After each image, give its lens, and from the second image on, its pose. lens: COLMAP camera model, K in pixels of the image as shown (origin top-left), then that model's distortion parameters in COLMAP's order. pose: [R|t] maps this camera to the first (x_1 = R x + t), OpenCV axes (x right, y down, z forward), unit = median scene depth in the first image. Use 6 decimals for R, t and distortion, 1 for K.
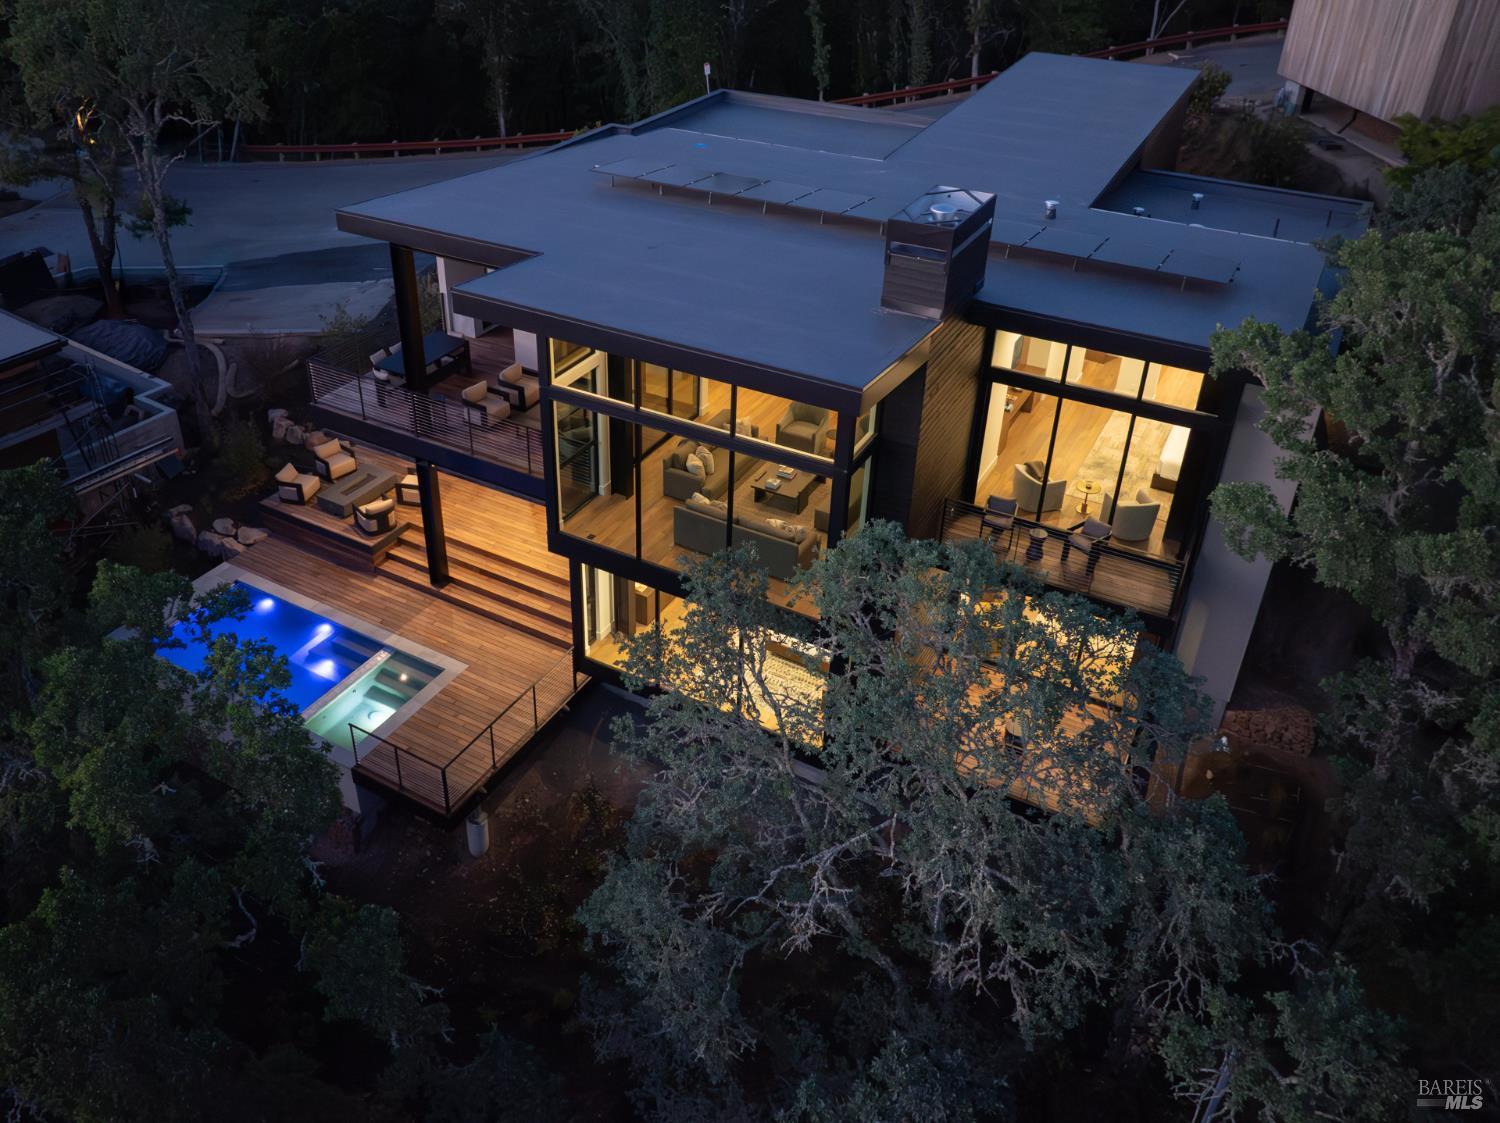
lens RADIAL K [[1066.6, 0, 749.1], [0, 1066.6, 558.5], [0, 0, 1]] dist [0.005067, -0.003554]
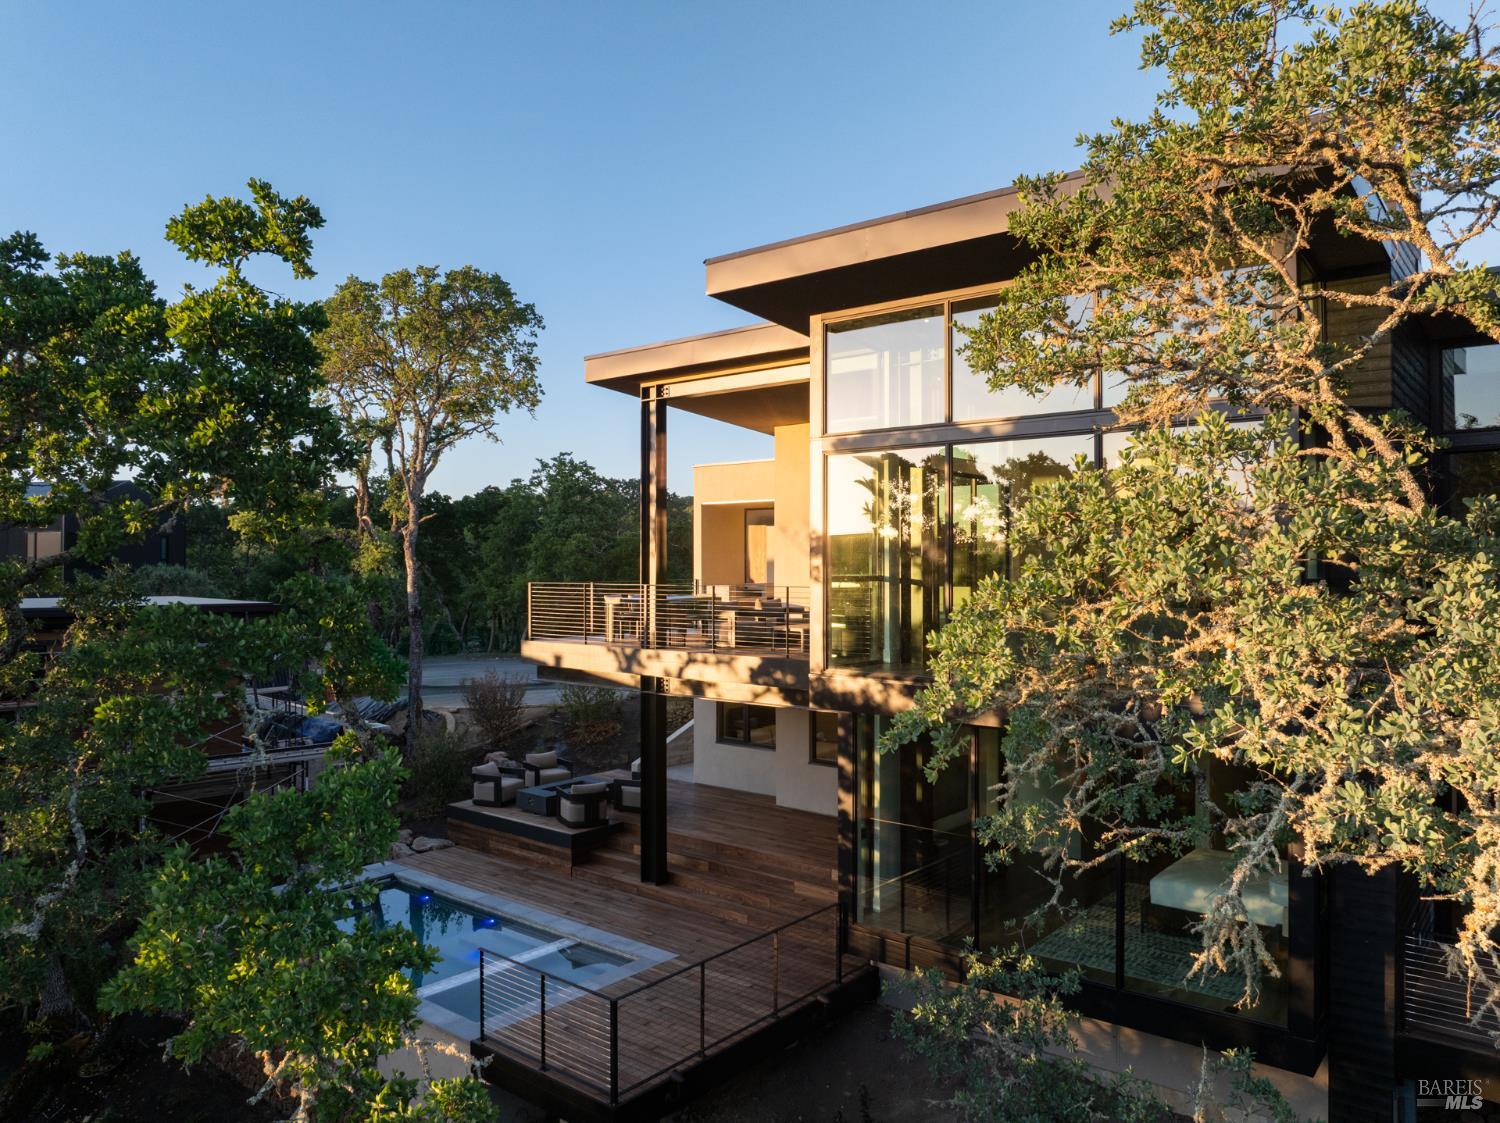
lens RADIAL K [[1066.6, 0, 746.9], [0, 1066.6, 556.6], [0, 0, 1]] dist [0.005067, -0.003554]
pose [[0.975731, -0.050849, -0.212989, -0.072133], [-0.081164, 0.819401, -0.567445, 0.276386], [0.203377, 0.570960, 0.795388, 0.361483]]
